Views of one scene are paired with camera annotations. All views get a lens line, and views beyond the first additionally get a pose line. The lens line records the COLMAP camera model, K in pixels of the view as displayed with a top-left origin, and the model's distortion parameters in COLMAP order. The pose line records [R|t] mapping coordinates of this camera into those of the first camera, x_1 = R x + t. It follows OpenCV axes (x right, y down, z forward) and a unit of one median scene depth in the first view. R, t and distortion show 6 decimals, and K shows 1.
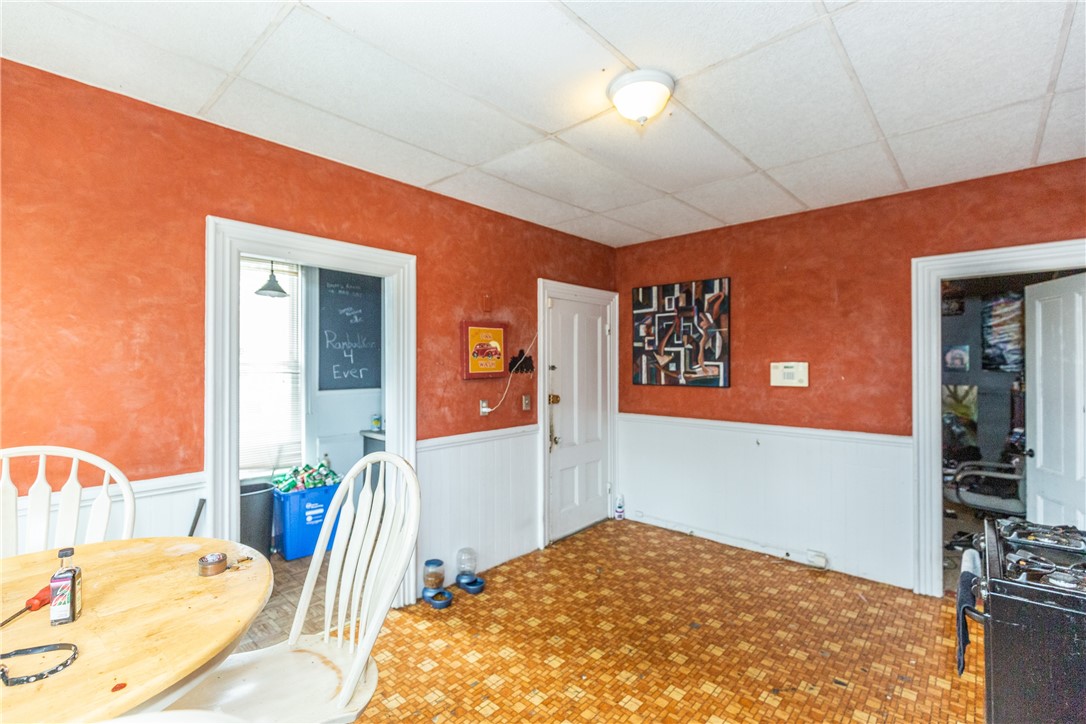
lens RADIAL K [[485.3, 0, 549.9], [0, 485.3, 360.2], [0, 0, 1]] dist [0.001322, -0.000001]
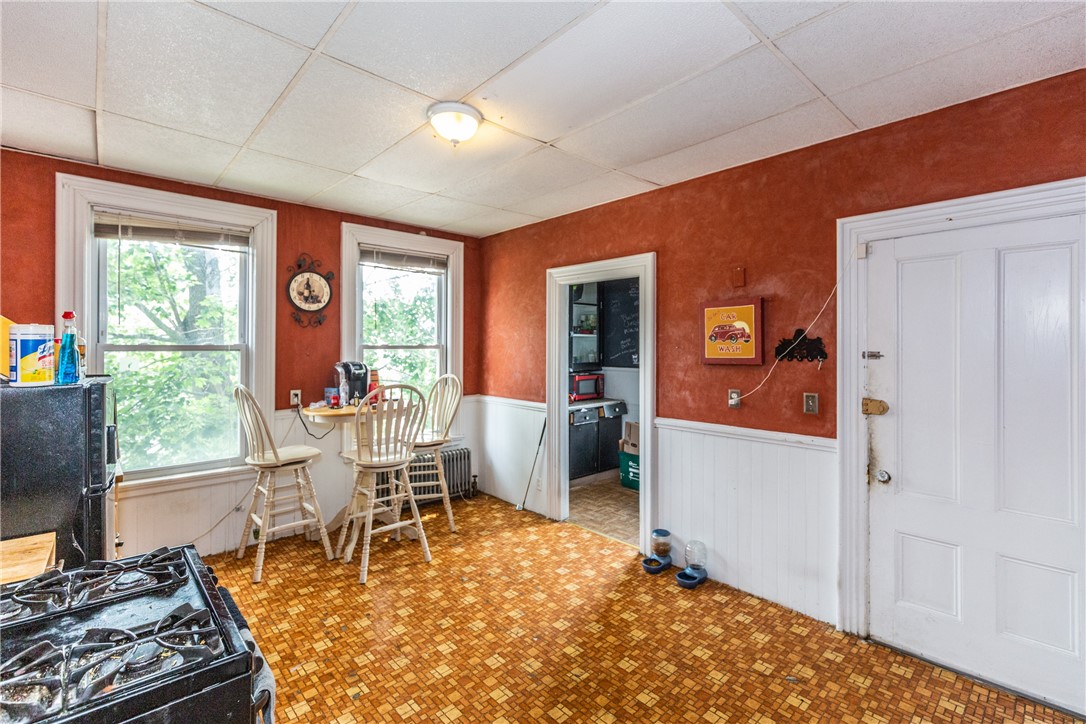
lens RADIAL K [[485.3, 0, 545.0], [0, 485.3, 346.8], [0, 0, 1]] dist [0.001322, -0.000001]
pose [[-0.093393, 0.000503, -0.995629, 0.799980], [0.003934, 0.999992, 0.000136, 0.003601], [0.995622, -0.003904, -0.093394, 0.787919]]
